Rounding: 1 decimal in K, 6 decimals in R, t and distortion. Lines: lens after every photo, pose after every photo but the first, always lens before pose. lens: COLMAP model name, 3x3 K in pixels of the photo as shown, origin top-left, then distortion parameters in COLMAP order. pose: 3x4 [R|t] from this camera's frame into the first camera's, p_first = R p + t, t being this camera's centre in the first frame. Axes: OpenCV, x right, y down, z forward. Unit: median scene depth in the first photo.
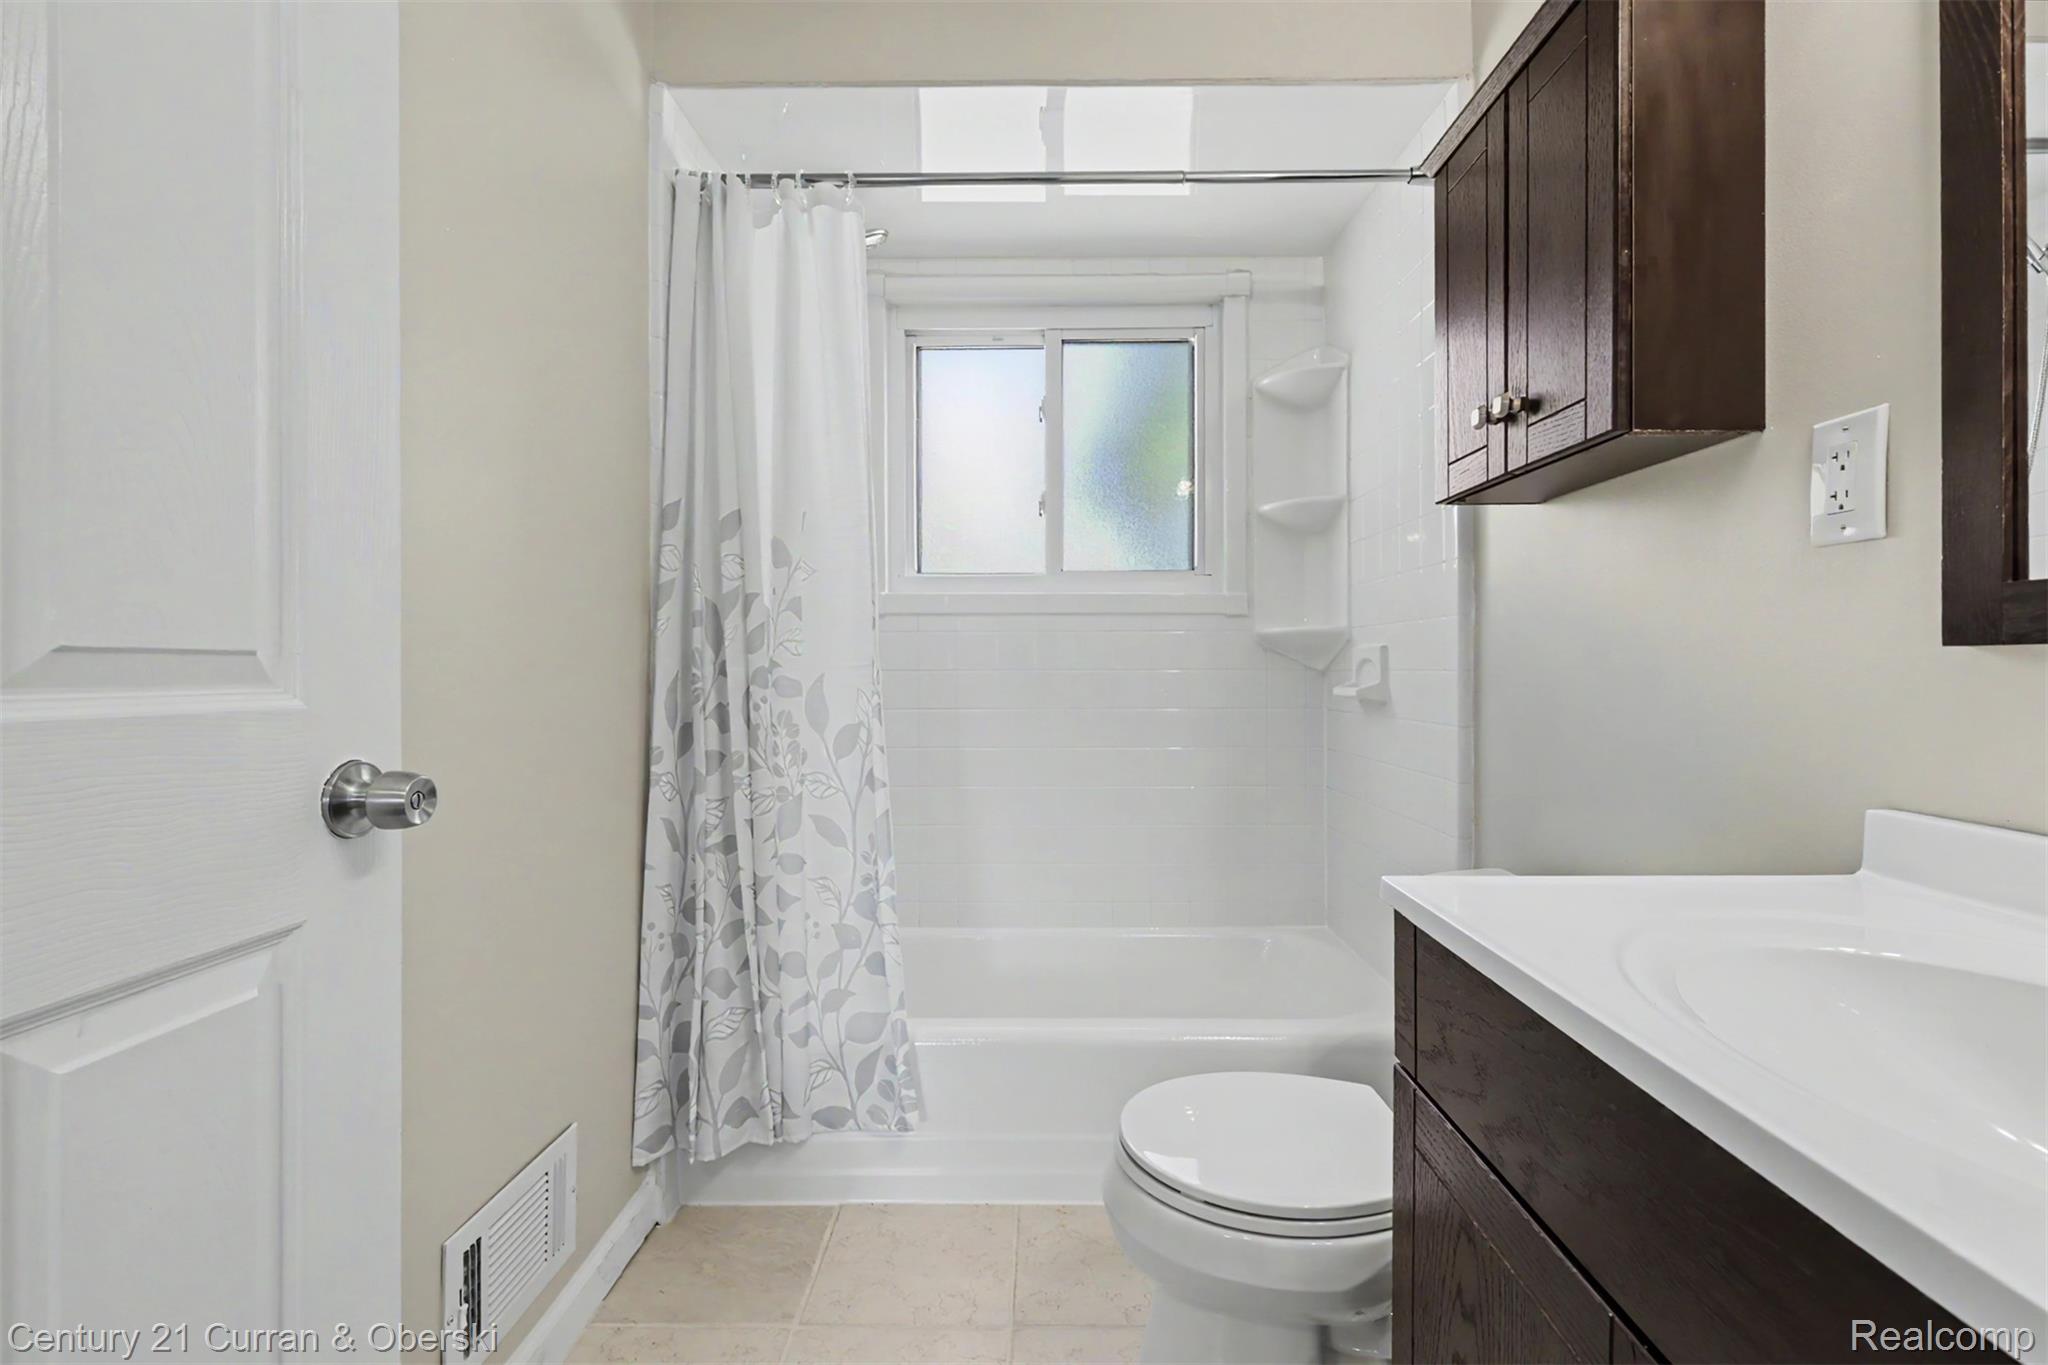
lens RADIAL K [[910.4, 0, 1025.9], [0, 910.4, 681.0], [0, 0, 1]] dist [-0.001161, 0.000416]
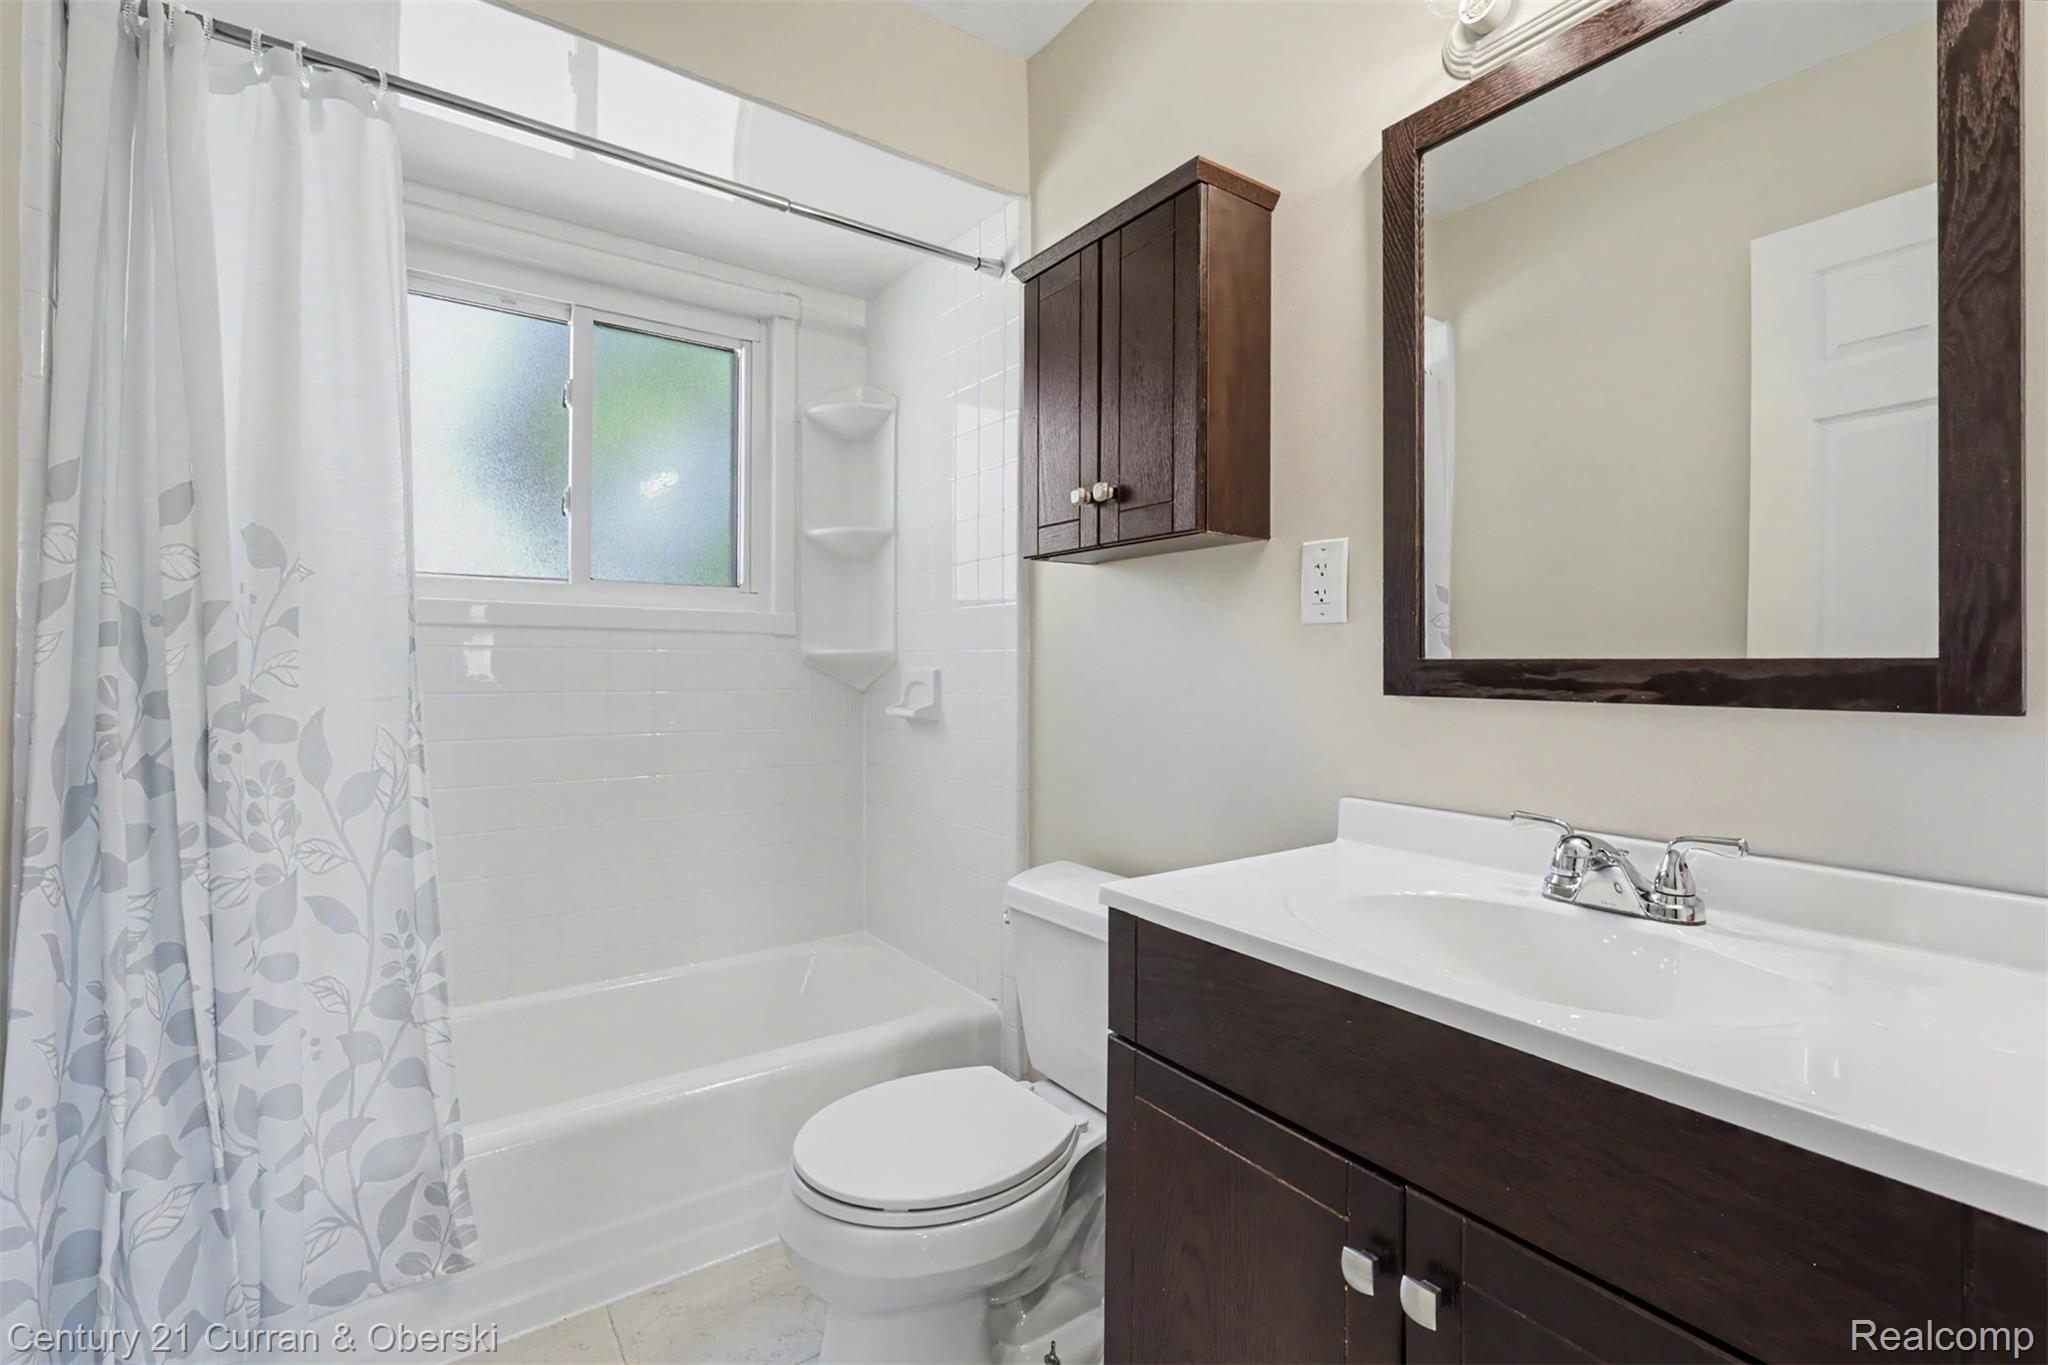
lens RADIAL K [[928.2, 0, 1029.2], [0, 928.2, 672.5], [0, 0, 1]] dist [0.001588, 0.000679]
pose [[0.800653, 0.001412, 0.599126, -0.224948], [0.002870, 0.999977, -0.006193, -0.032936], [-0.599121, 0.006678, 0.800630, 0.027065]]
